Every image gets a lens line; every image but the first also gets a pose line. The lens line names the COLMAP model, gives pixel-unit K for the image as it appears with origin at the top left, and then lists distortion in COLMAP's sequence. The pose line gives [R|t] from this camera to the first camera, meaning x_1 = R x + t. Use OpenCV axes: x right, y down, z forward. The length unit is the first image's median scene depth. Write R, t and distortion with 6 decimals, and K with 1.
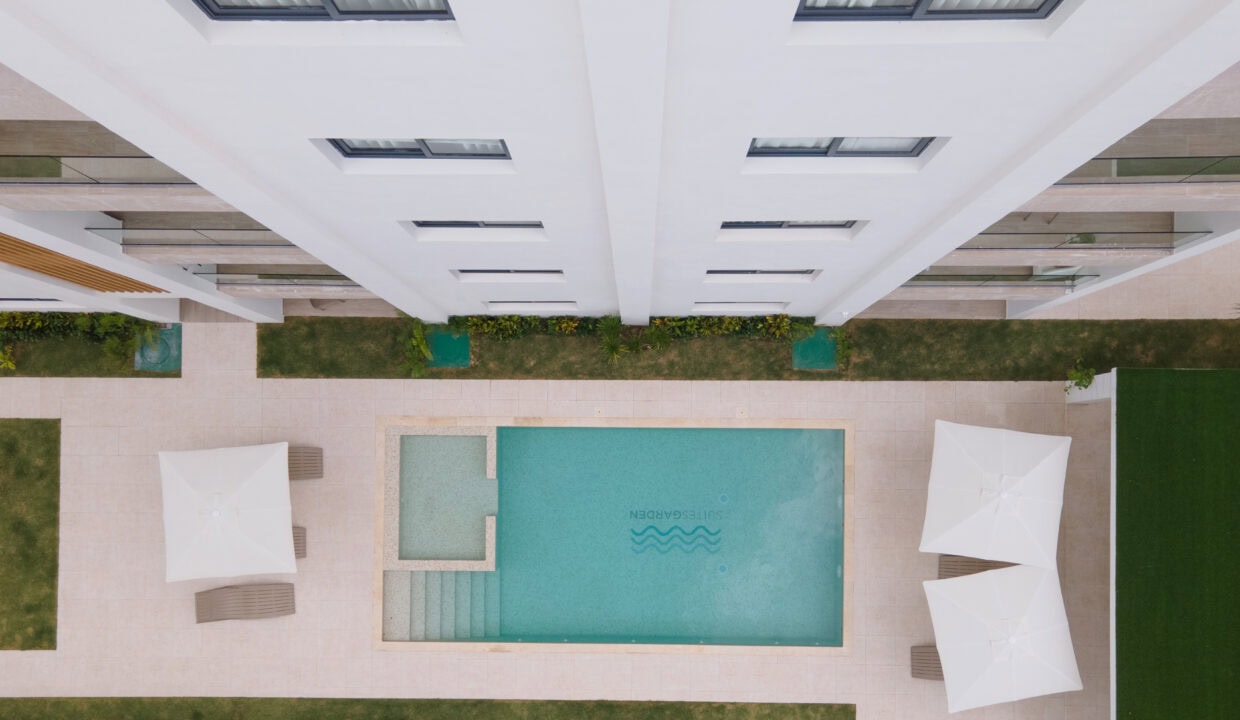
lens RADIAL K [[922.7, 0, 620.0], [0, 922.7, 360.0], [0, 0, 1]] dist [-0.001425, 0.008855]
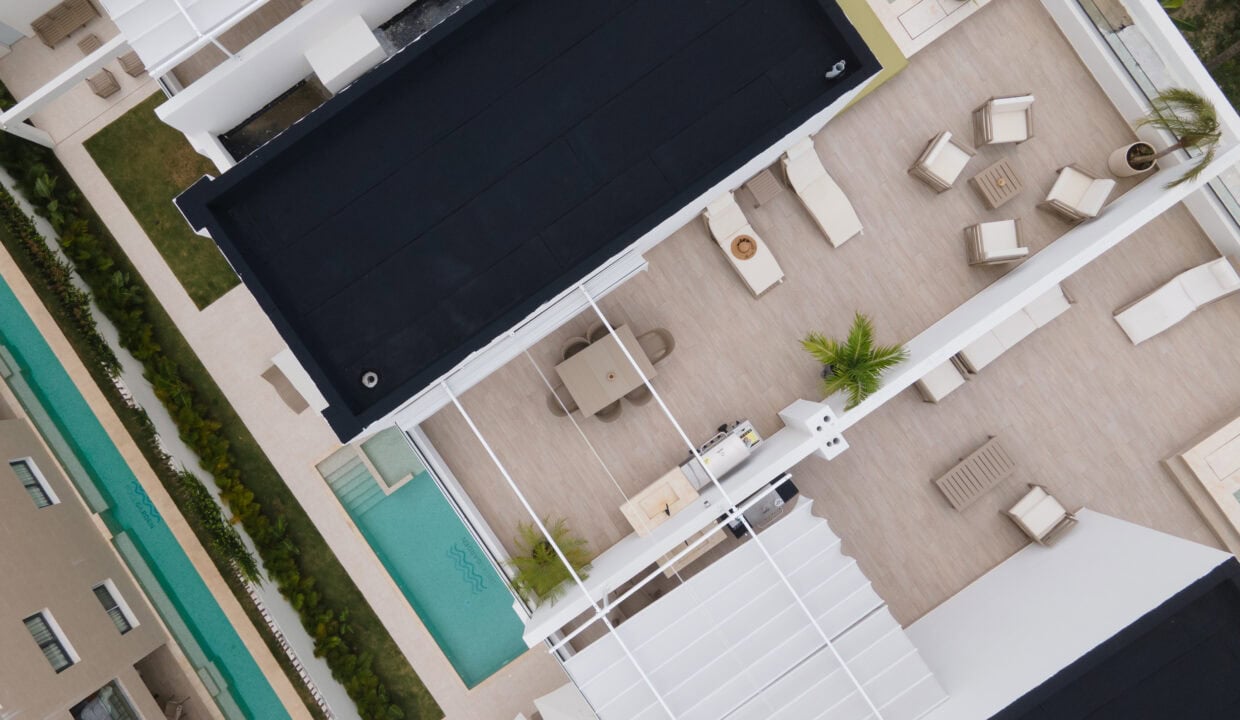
lens RADIAL K [[922.7, 0, 620.0], [0, 922.7, 360.0], [0, 0, 1]] dist [-0.001425, 0.008855]
pose [[0.578137, 0.815881, -0.009749, -0.075447], [-0.815931, 0.578144, -0.002439, -0.260923], [0.003646, 0.009364, 0.999950, -0.693994]]
